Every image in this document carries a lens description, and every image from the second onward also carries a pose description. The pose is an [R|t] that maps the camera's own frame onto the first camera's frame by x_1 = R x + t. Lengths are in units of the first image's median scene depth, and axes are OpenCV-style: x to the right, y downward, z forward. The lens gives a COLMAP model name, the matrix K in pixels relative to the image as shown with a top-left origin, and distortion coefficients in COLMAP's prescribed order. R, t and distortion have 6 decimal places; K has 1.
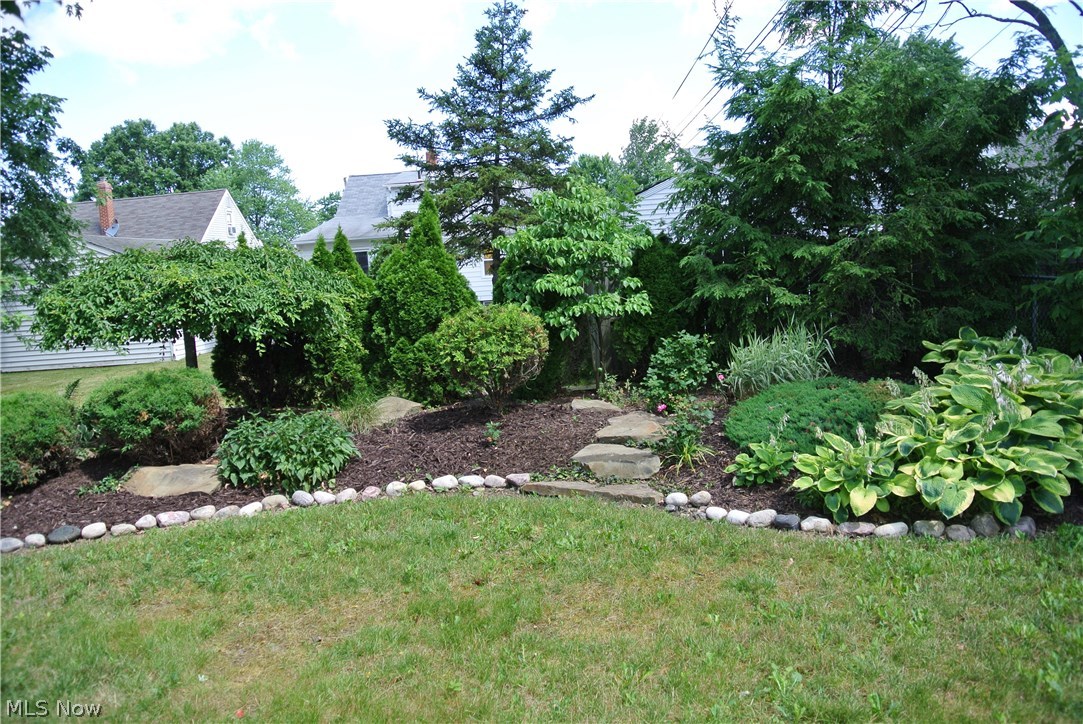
lens RADIAL K [[838.7, 0, 541.5], [0, 838.7, 362.0], [0, 0, 1]] dist [-0.043367, -0.001577]
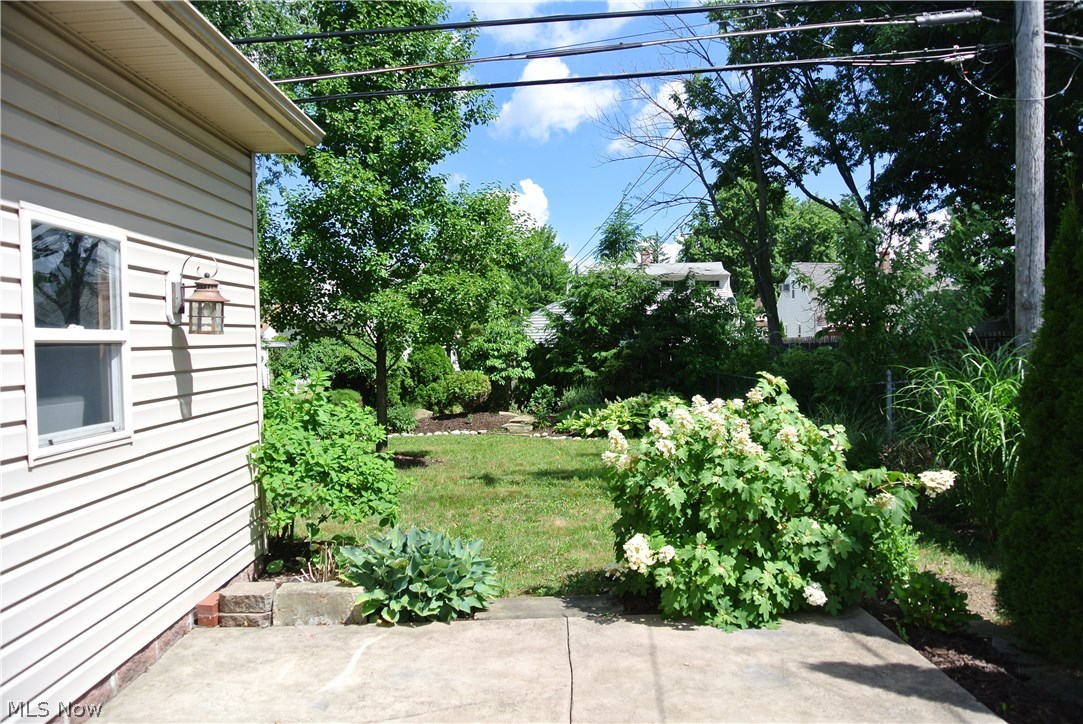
lens RADIAL K [[838.7, 0, 541.5], [0, 838.7, 362.0], [0, 0, 1]] dist [-0.043367, -0.001577]
pose [[0.991951, 0.046105, 0.117933, -0.135718], [-0.035038, 0.994932, -0.094252, 0.128828], [-0.121681, 0.089361, 0.988538, -1.433110]]
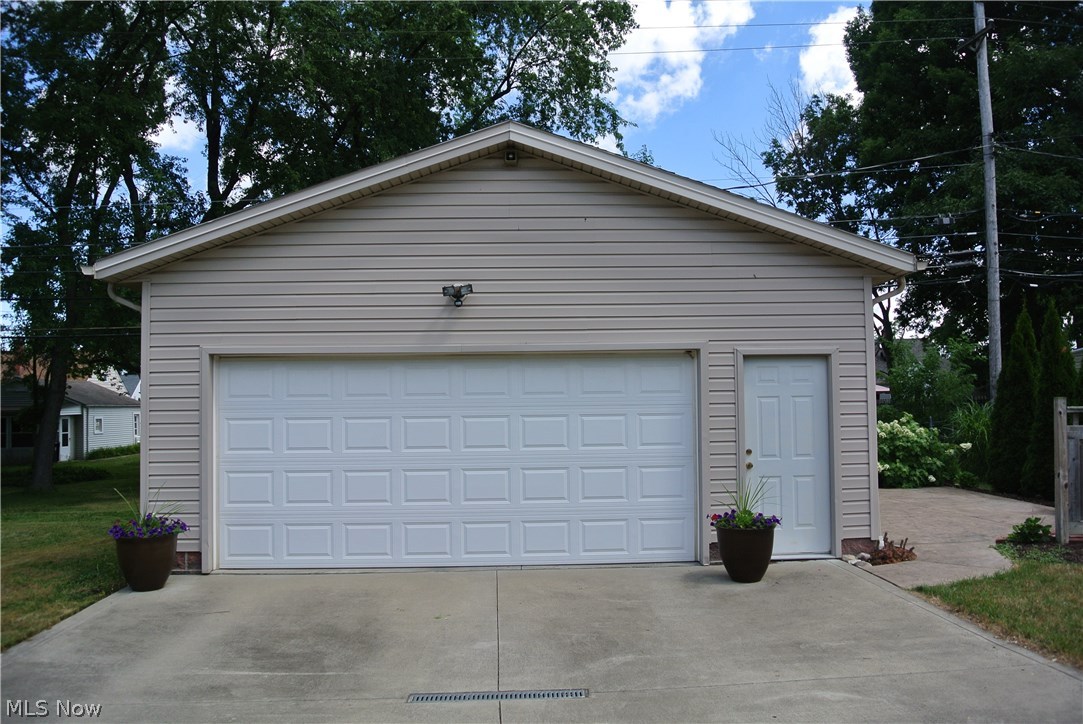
lens RADIAL K [[838.7, 0, 541.5], [0, 838.7, 362.0], [0, 0, 1]] dist [-0.043367, -0.001577]
pose [[0.989711, 0.055830, 0.131736, -3.735787], [-0.033491, 0.985545, -0.166068, 0.871212], [-0.139103, 0.159947, 0.977275, -6.359464]]
